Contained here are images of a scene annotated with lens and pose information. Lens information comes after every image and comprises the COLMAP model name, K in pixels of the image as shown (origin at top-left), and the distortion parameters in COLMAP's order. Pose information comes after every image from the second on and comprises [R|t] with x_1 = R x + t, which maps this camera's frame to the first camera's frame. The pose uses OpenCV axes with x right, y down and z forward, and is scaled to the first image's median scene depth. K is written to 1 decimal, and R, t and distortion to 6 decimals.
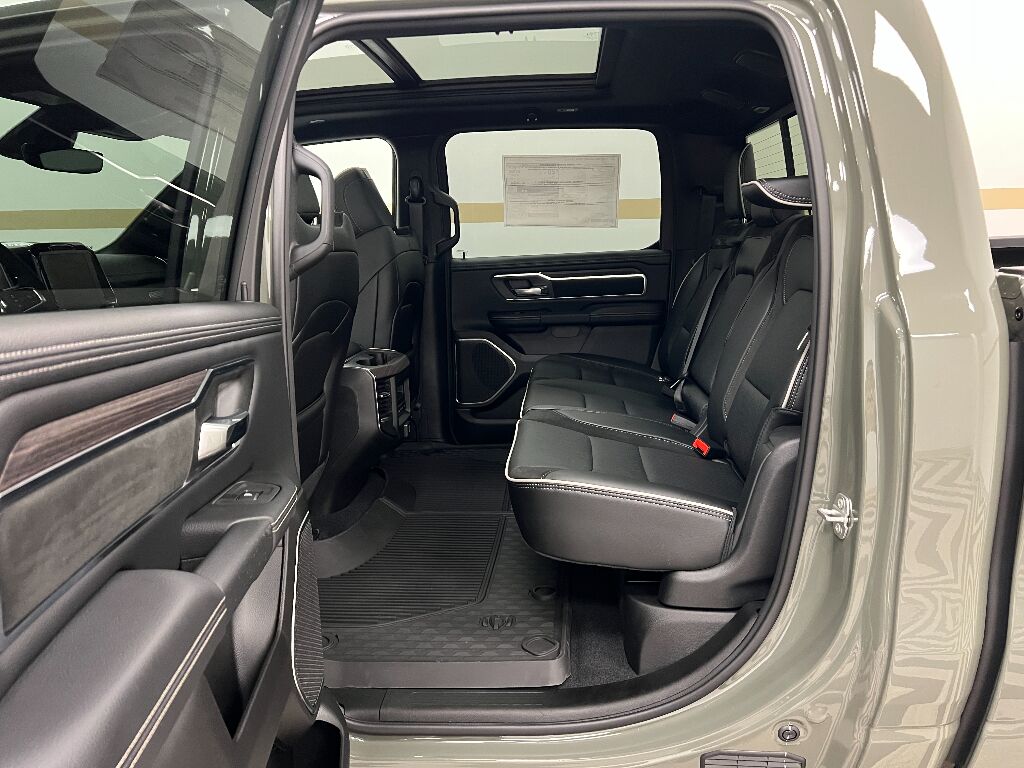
lens RADIAL K [[770.2, 0, 512.0], [0, 770.2, 384.0], [0, 0, 1]] dist [0.052822, -0.070413]
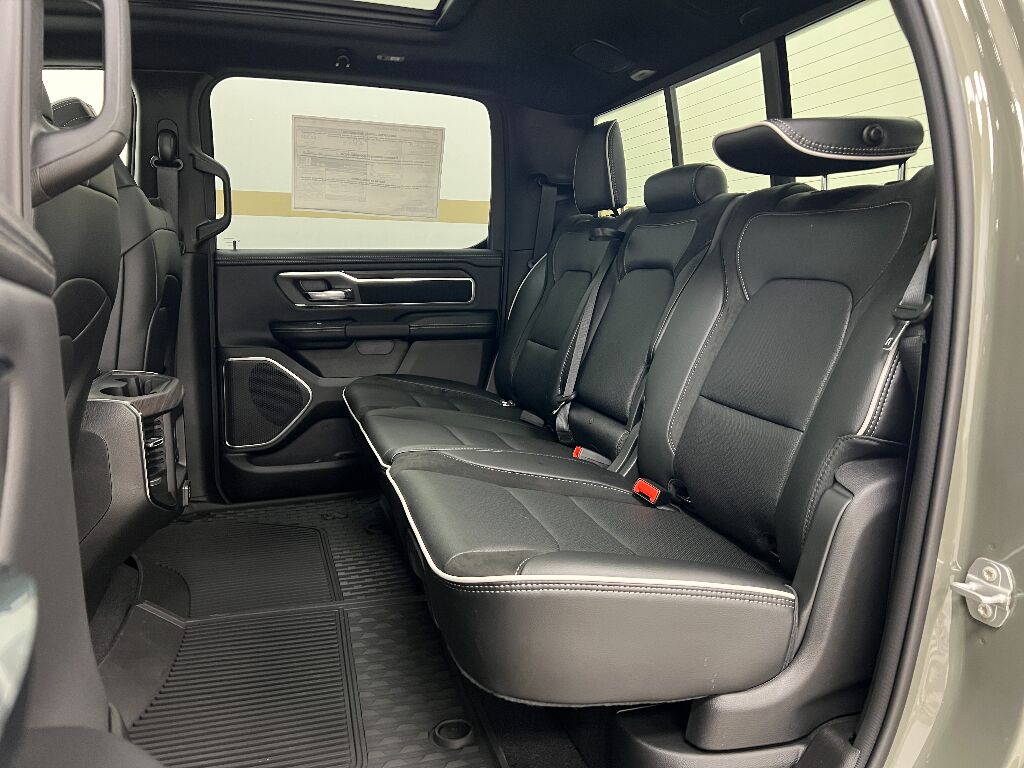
lens RADIAL K [[767.5, 0, 520.4], [0, 767.5, 377.5], [0, 0, 1]] dist [0.046098, -0.076407]
pose [[0.928125, -0.020456, 0.371707, -0.123010], [0.036630, 0.998662, -0.036502, -0.004621], [-0.370463, 0.047494, 0.927632, 0.311881]]
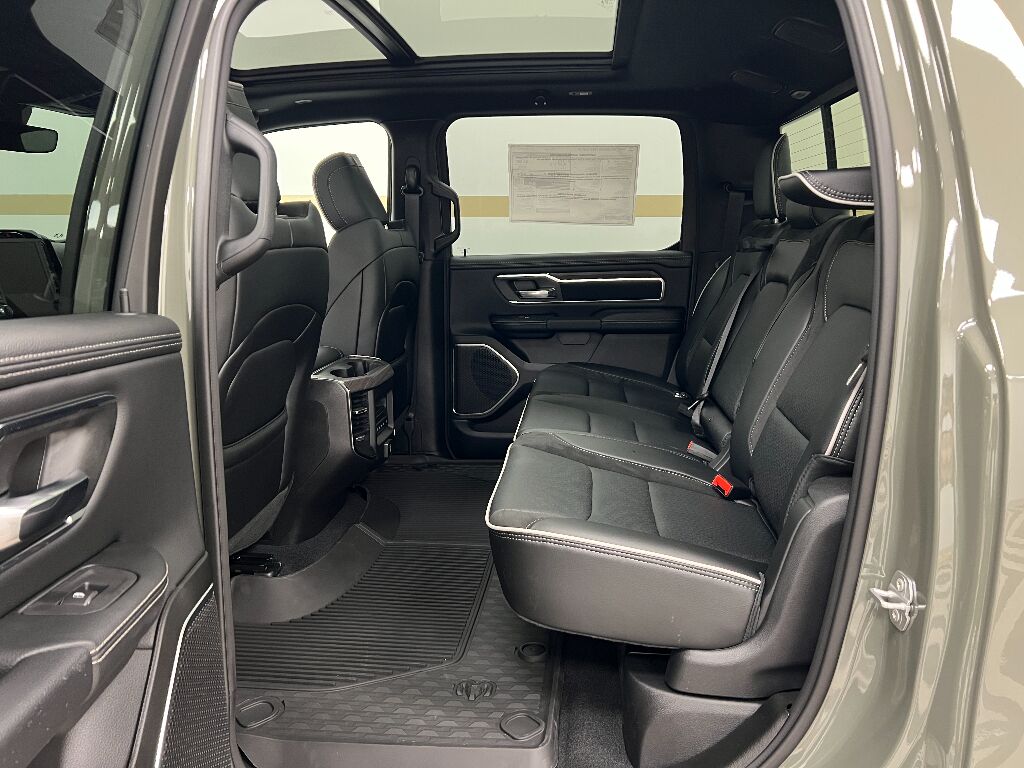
lens RADIAL K [[769.5, 0, 514.2], [0, 769.5, 381.8], [0, 0, 1]] dist [0.043848, -0.071911]
pose [[0.999468, 0.025297, -0.020581, 0.026933], [-0.025229, 0.999675, 0.003531, -0.026419], [0.020663, -0.003010, 0.999782, 0.126912]]
